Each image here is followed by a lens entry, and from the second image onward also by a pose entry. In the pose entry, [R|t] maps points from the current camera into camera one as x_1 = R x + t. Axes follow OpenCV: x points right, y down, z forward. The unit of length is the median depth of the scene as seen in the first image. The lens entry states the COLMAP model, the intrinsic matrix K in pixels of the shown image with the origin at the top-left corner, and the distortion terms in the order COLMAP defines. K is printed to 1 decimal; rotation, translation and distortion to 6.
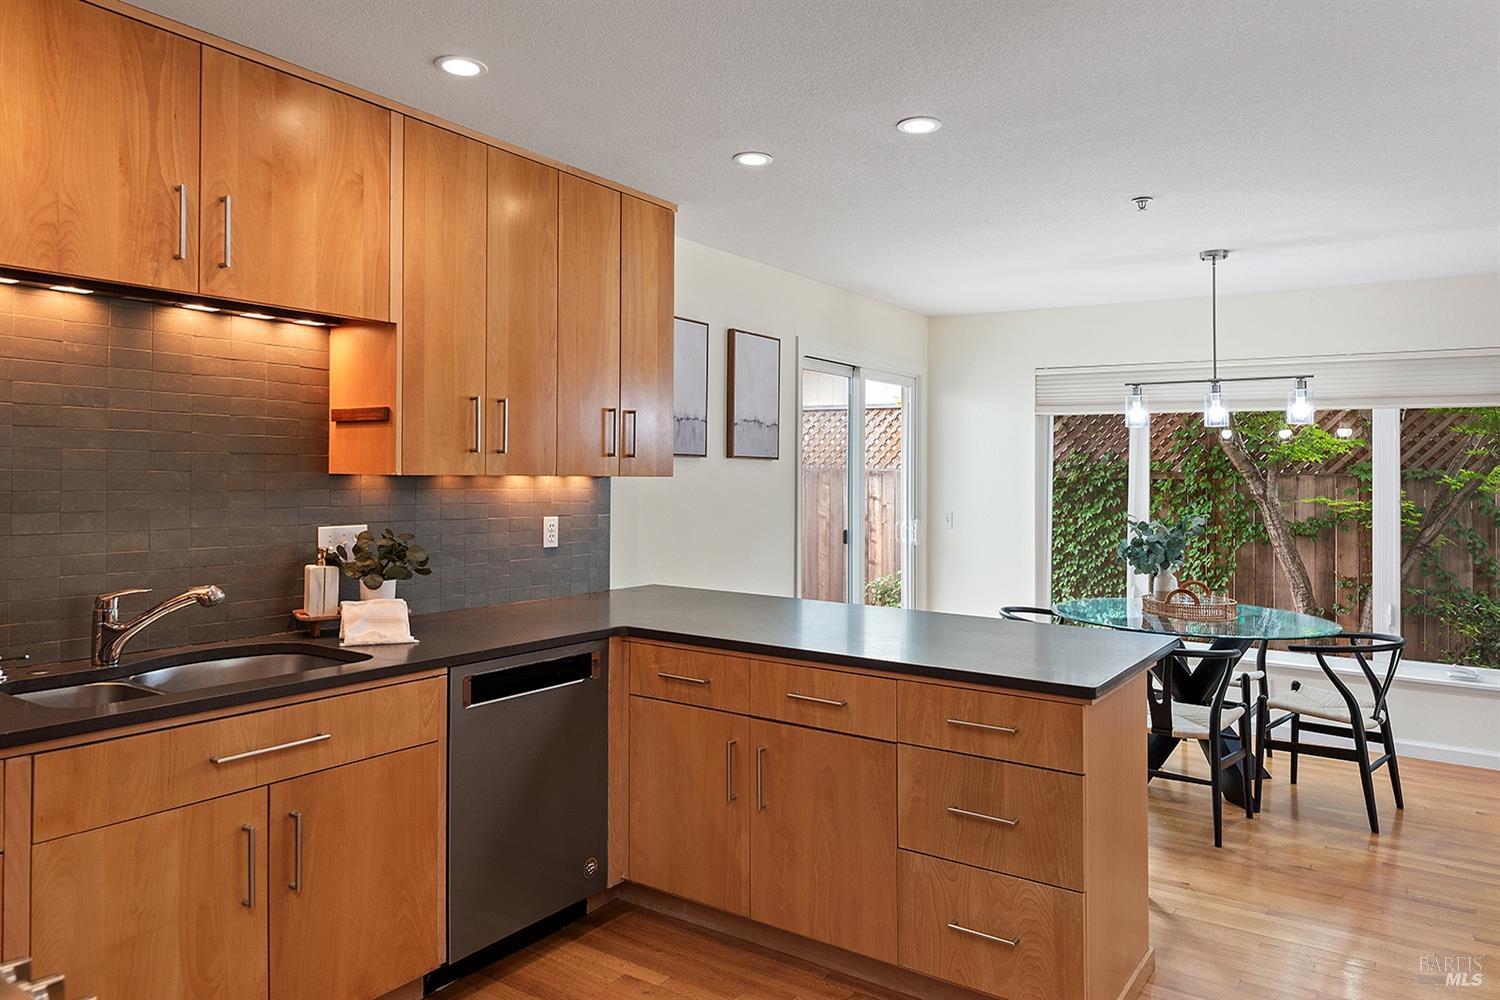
lens RADIAL K [[1023.0, 0, 751.8], [0, 1023.0, 452.7], [0, 0, 1]] dist [-0.030795, -0.000929]
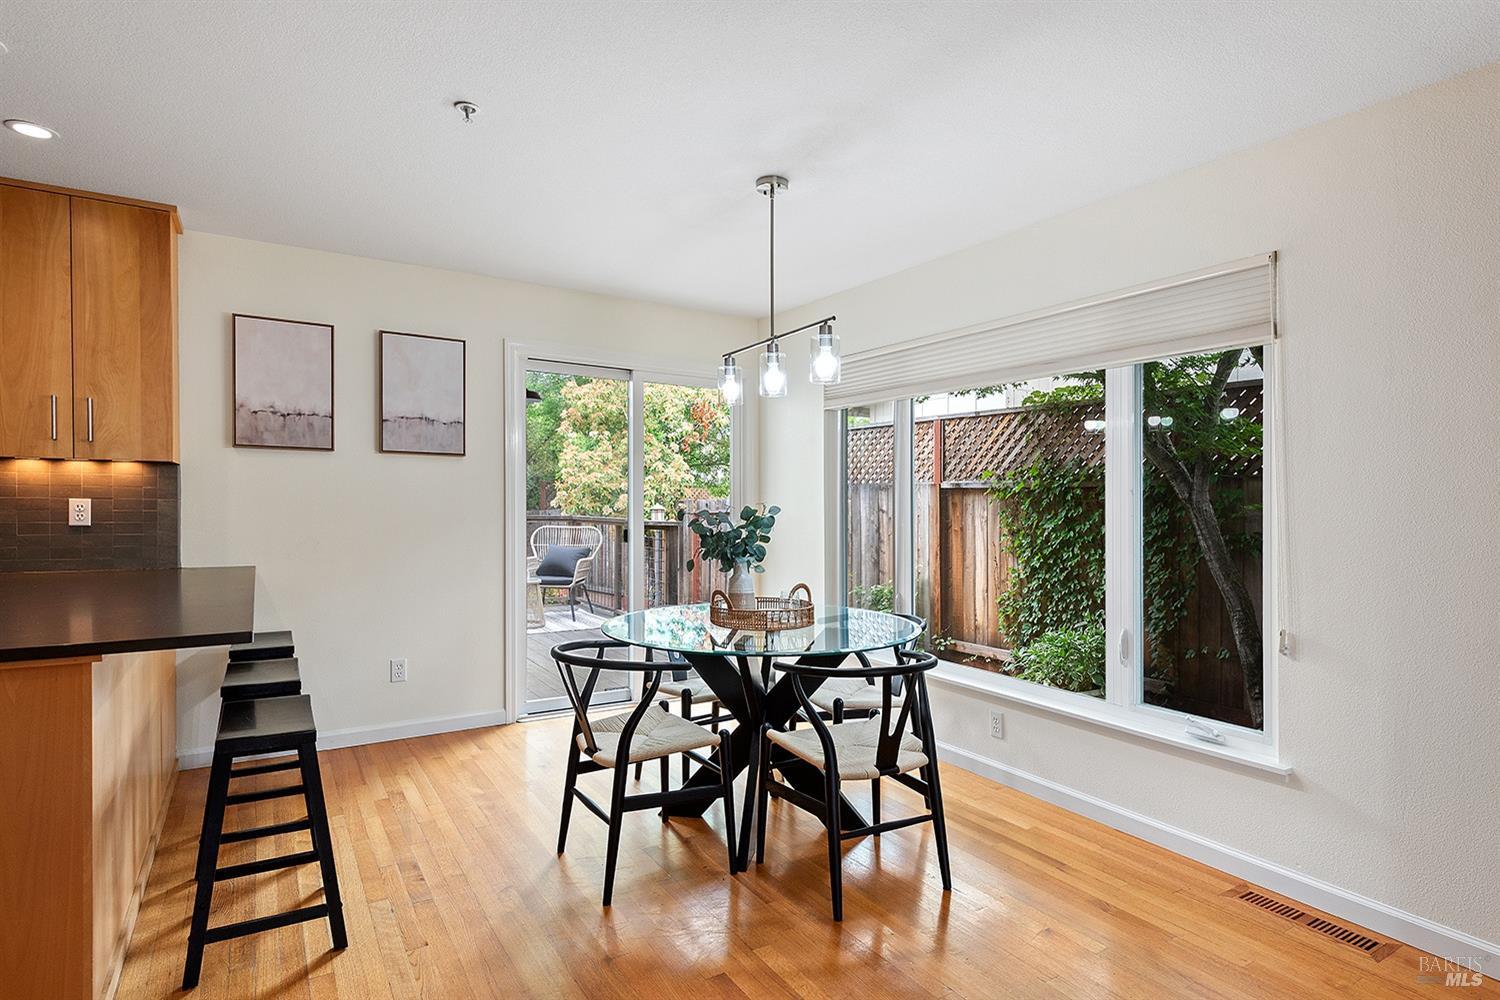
lens RADIAL K [[813.1, 0, 752.4], [0, 813.1, 496.5], [0, 0, 1]] dist [0.027028, 0.001318]
pose [[0.918692, -0.008937, -0.394874, 0.784843], [0.010790, 0.999939, 0.002471, 0.061995], [0.394828, -0.006530, 0.918732, 0.428849]]
